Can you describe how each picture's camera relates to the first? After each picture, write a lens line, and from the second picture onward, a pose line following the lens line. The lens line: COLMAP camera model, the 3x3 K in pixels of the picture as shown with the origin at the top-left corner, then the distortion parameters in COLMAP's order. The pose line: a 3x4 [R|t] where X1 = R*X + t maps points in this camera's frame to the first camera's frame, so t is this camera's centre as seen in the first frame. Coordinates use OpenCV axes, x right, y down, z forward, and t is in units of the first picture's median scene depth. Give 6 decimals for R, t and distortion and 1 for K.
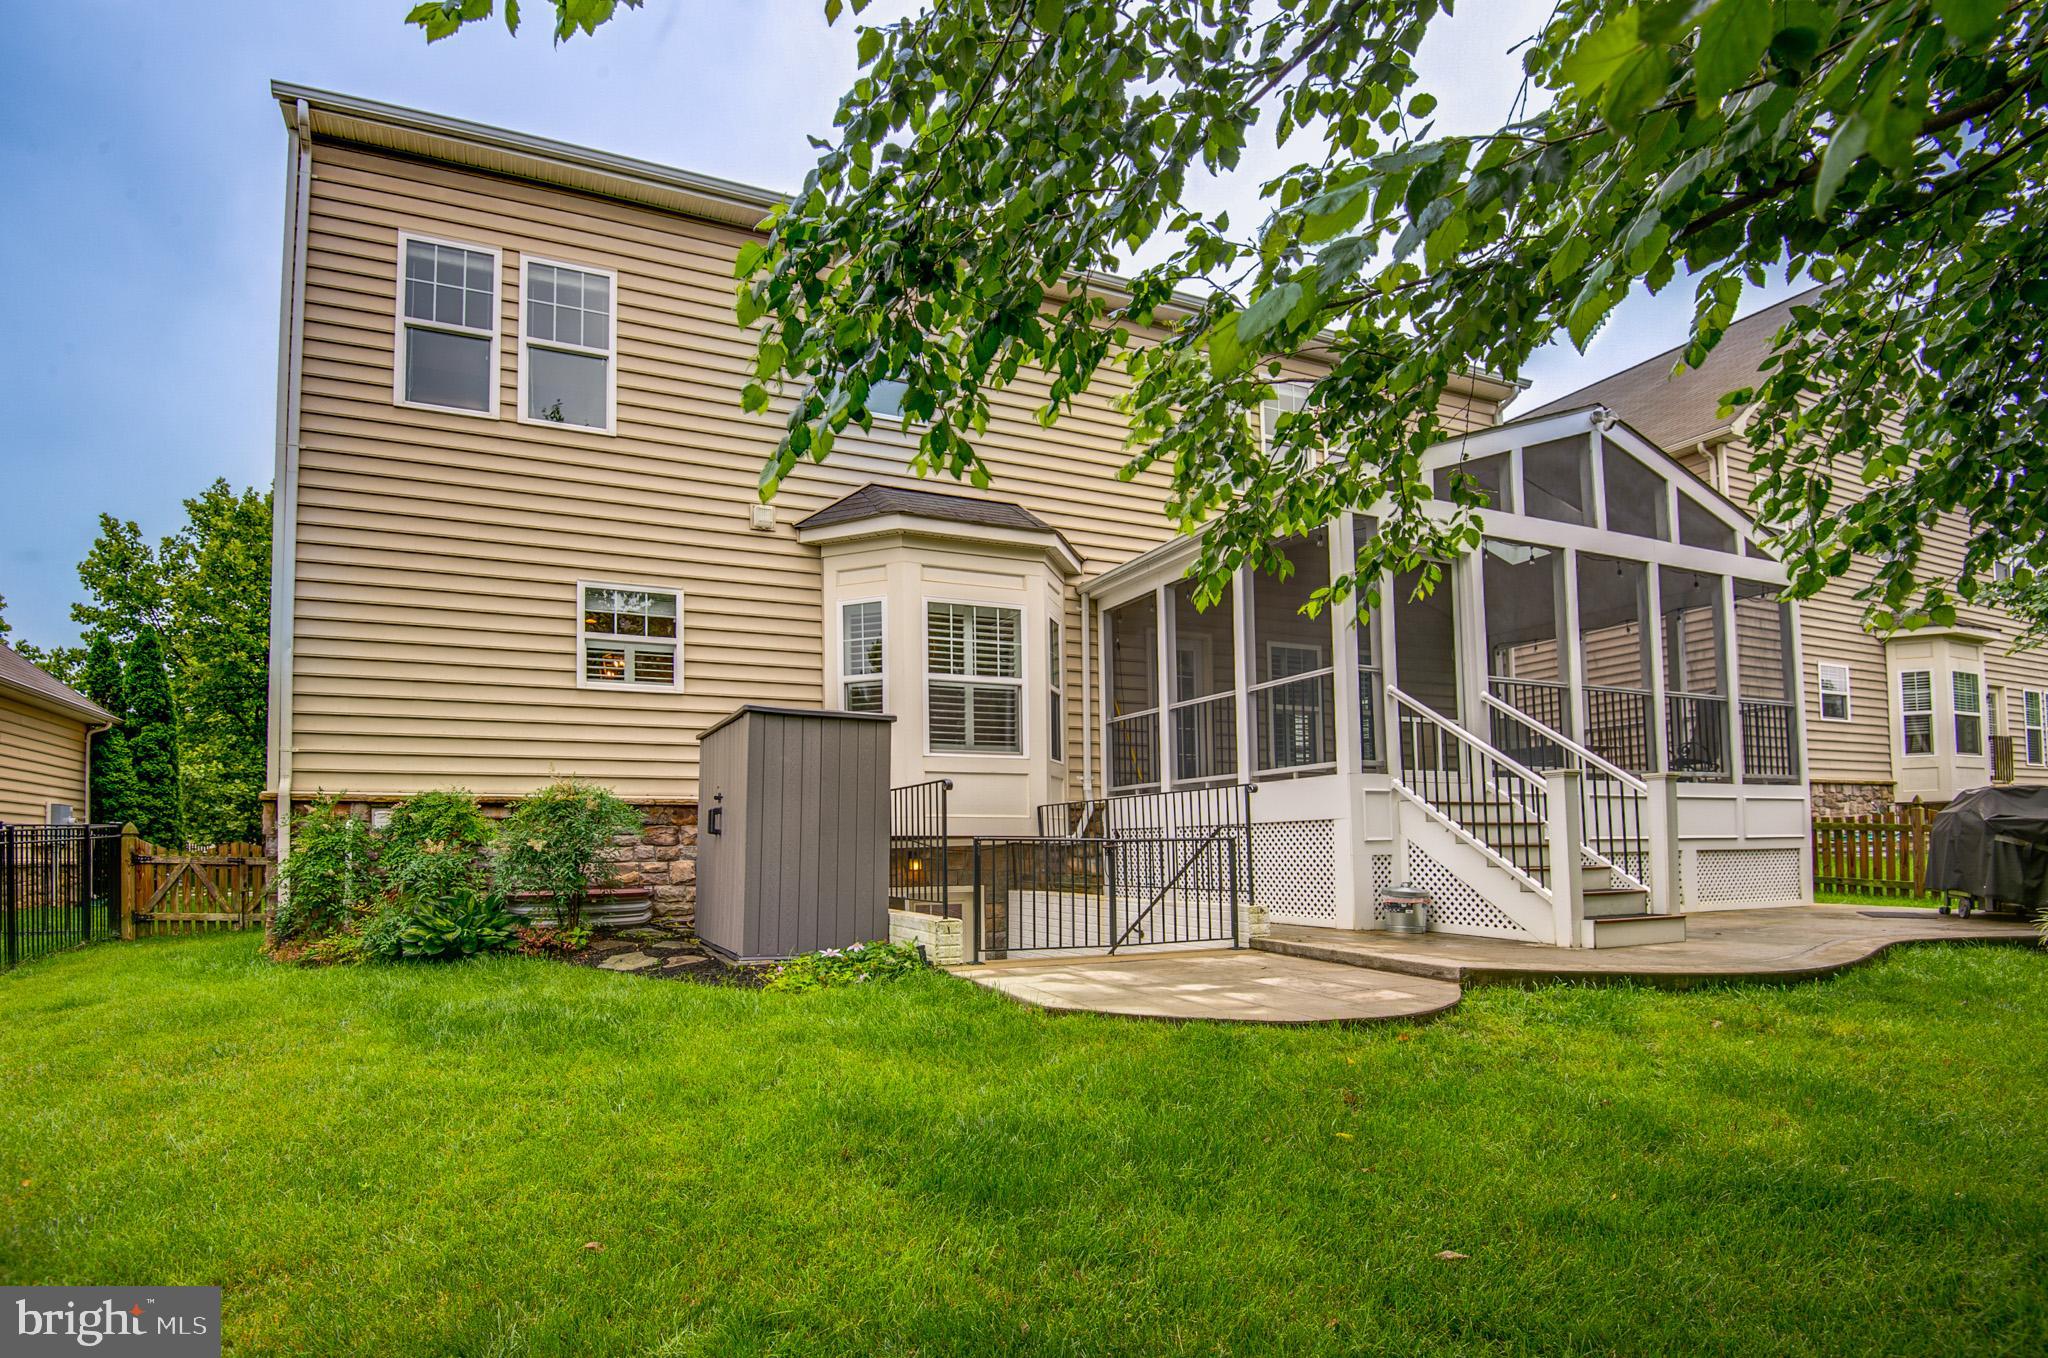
lens RADIAL K [[953.8, 0, 966.5], [0, 953.8, 778.1], [0, 0, 1]] dist [0.002079, -0.020676]
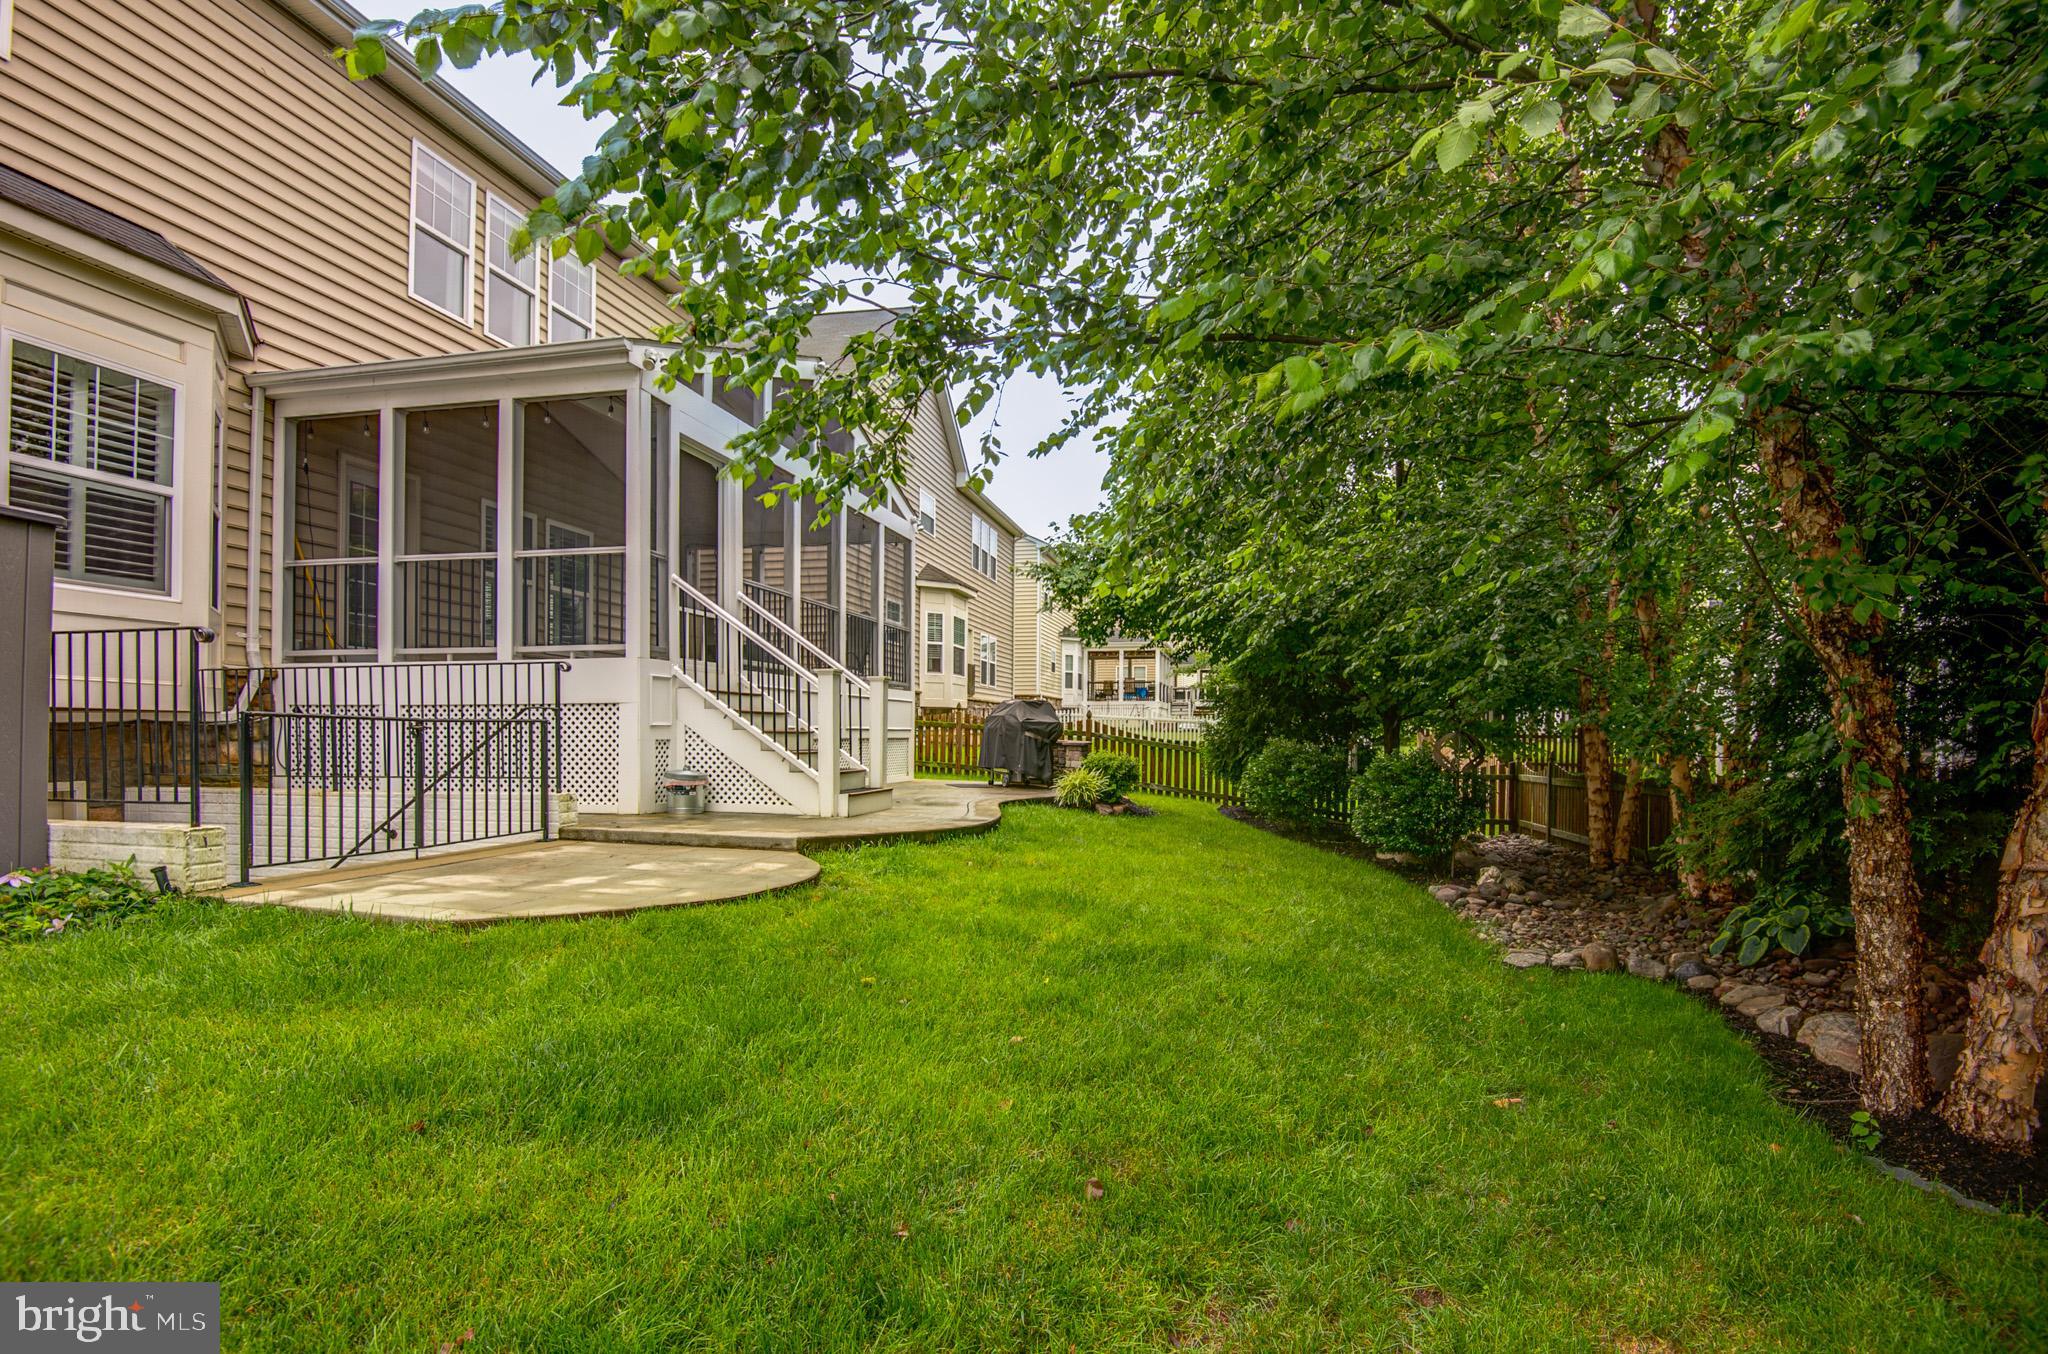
lens RADIAL K [[984.7, 0, 1029.1], [0, 984.7, 712.8], [0, 0, 1]] dist [-0.001870, -0.023691]
pose [[0.564448, 0.028564, 0.824975, -0.212867], [-0.069160, 0.997524, 0.012781, 0.011220], [-0.822567, -0.064270, 0.565025, 0.083868]]
